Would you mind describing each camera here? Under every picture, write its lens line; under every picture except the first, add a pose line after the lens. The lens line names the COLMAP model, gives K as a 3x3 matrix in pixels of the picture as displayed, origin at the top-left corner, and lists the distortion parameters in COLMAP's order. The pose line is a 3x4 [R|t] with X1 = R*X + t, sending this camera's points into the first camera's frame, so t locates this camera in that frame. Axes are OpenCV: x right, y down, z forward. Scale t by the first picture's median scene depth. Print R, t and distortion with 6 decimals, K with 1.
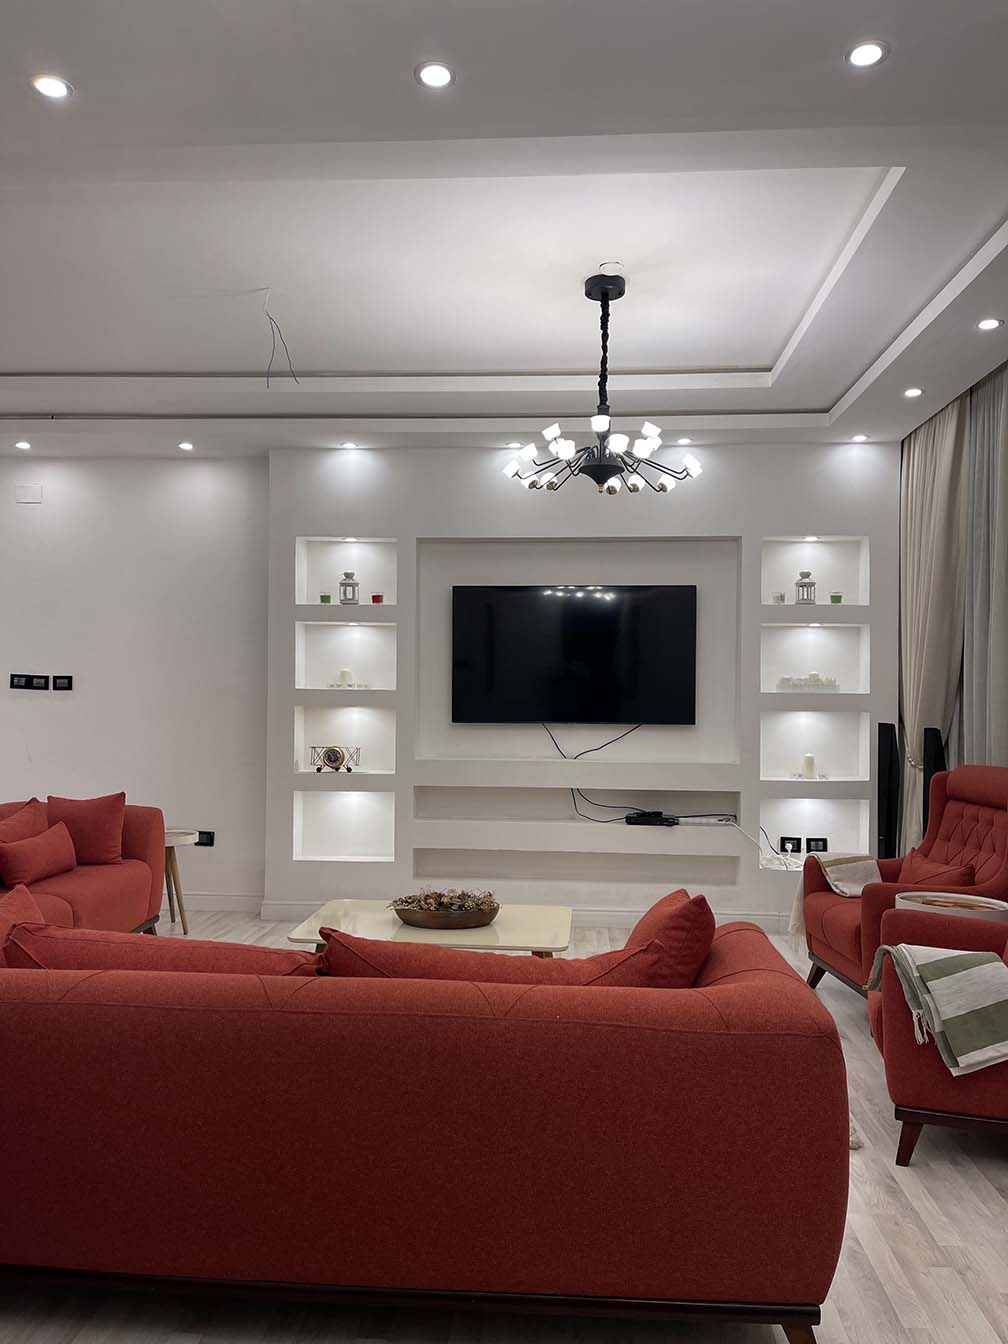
lens RADIAL K [[1017.8, 0, 510.9], [0, 1017.8, 672.2], [0, 0, 1]] dist [0.073782, -0.099062]
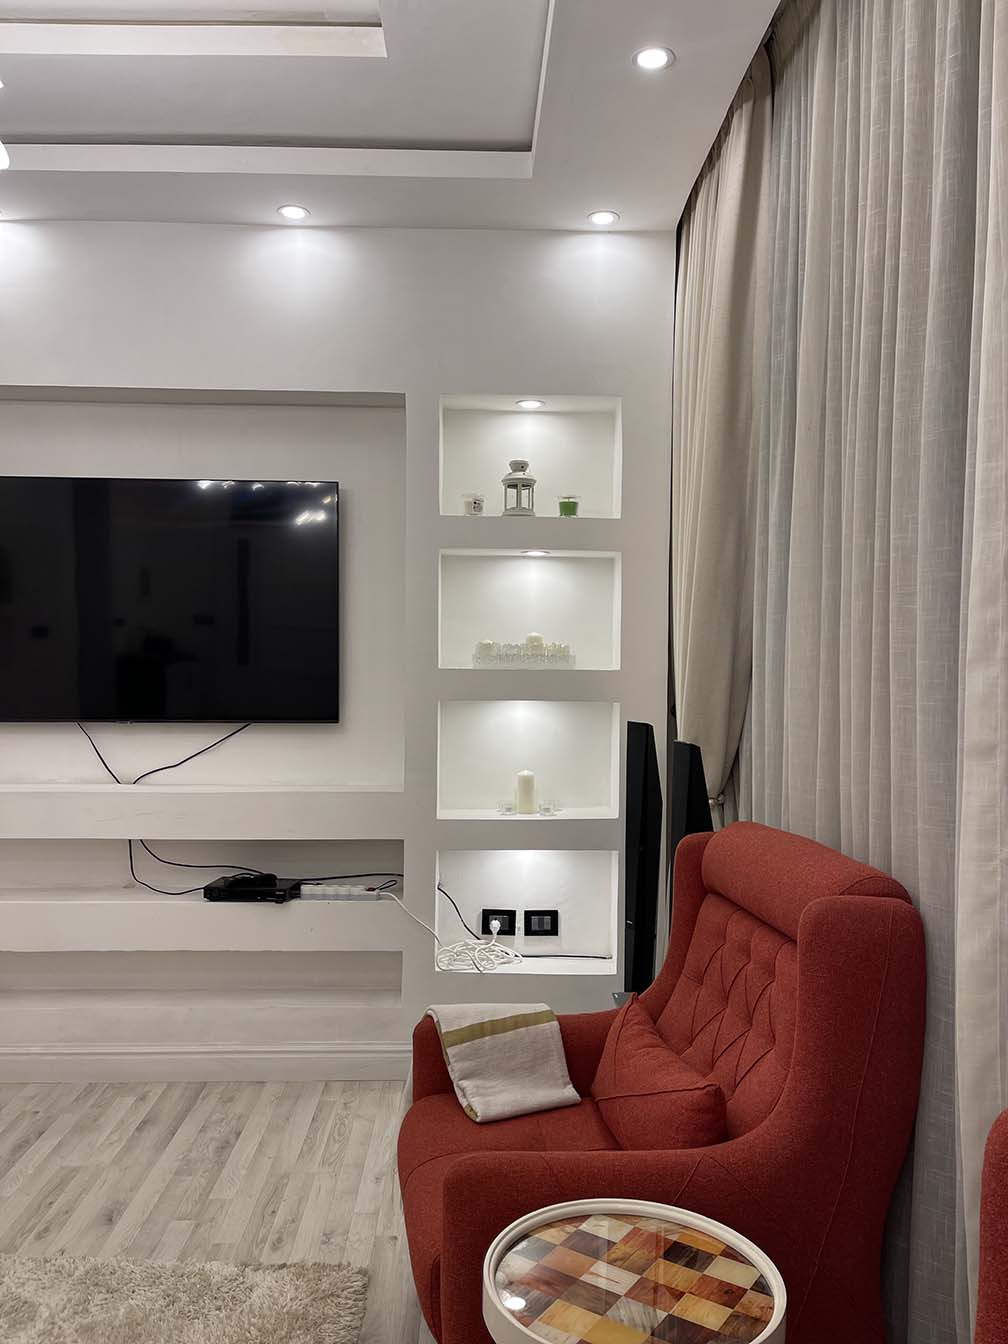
lens RADIAL K [[1017.8, 0, 497.1], [0, 1017.8, 672.4], [0, 0, 1]] dist [0.073782, -0.099062]
pose [[0.997066, -0.003431, 0.076466, 0.230917], [0.000345, 0.999186, 0.040339, -0.001289], [-0.076542, -0.040194, 0.996256, 0.418622]]
